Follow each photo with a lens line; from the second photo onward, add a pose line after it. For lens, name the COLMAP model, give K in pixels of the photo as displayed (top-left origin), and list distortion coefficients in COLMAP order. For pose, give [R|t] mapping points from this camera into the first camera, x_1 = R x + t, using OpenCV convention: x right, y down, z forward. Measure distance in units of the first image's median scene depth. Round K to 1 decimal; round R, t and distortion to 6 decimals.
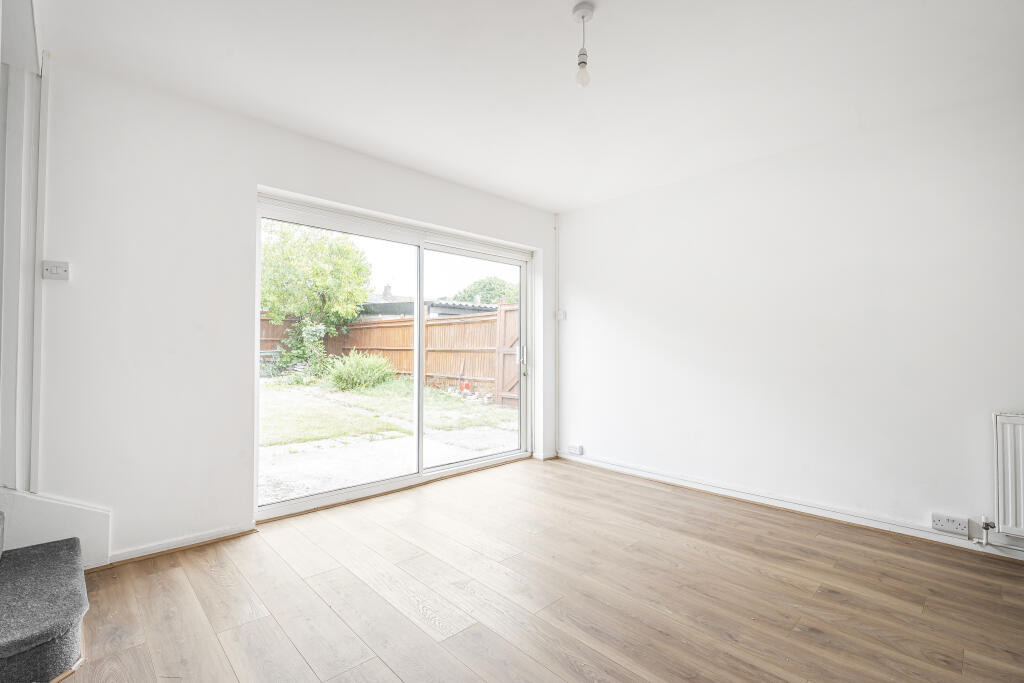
lens RADIAL K [[469.3, 0, 507.8], [0, 469.3, 335.7], [0, 0, 1]] dist [-0.000413, -0.000606]
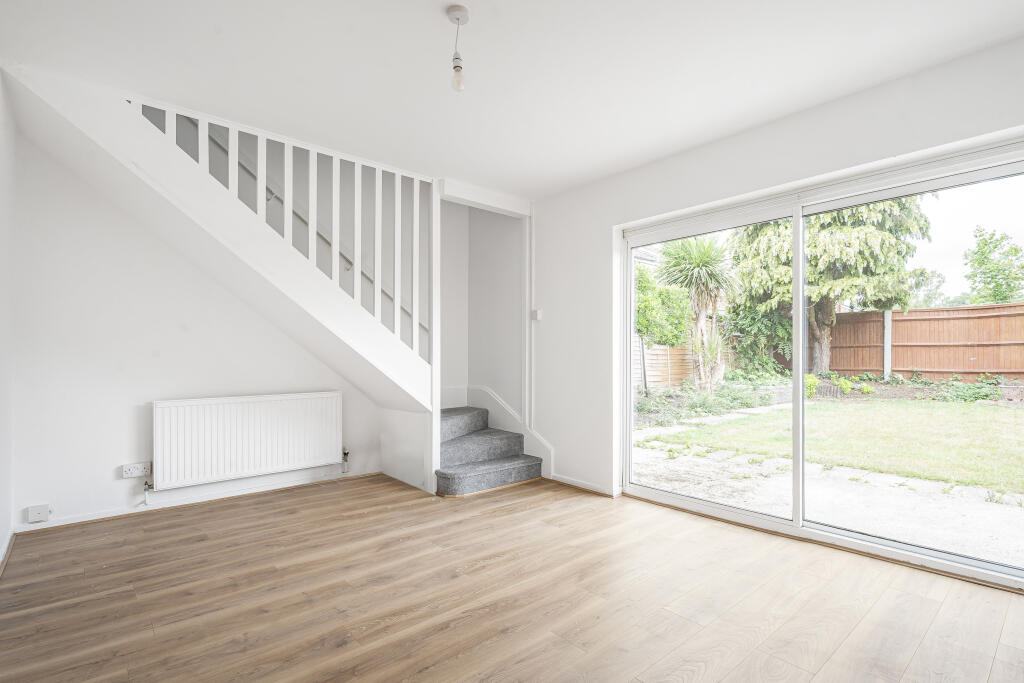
lens RADIAL K [[497.0, 0, 509.9], [0, 497.0, 352.1], [0, 0, 1]] dist [0.011827, -0.000385]
pose [[-0.060107, -0.009181, -0.998150, 0.829355], [0.031051, 0.999457, -0.011063, 0.024172], [0.997709, -0.031659, -0.059789, 0.798031]]
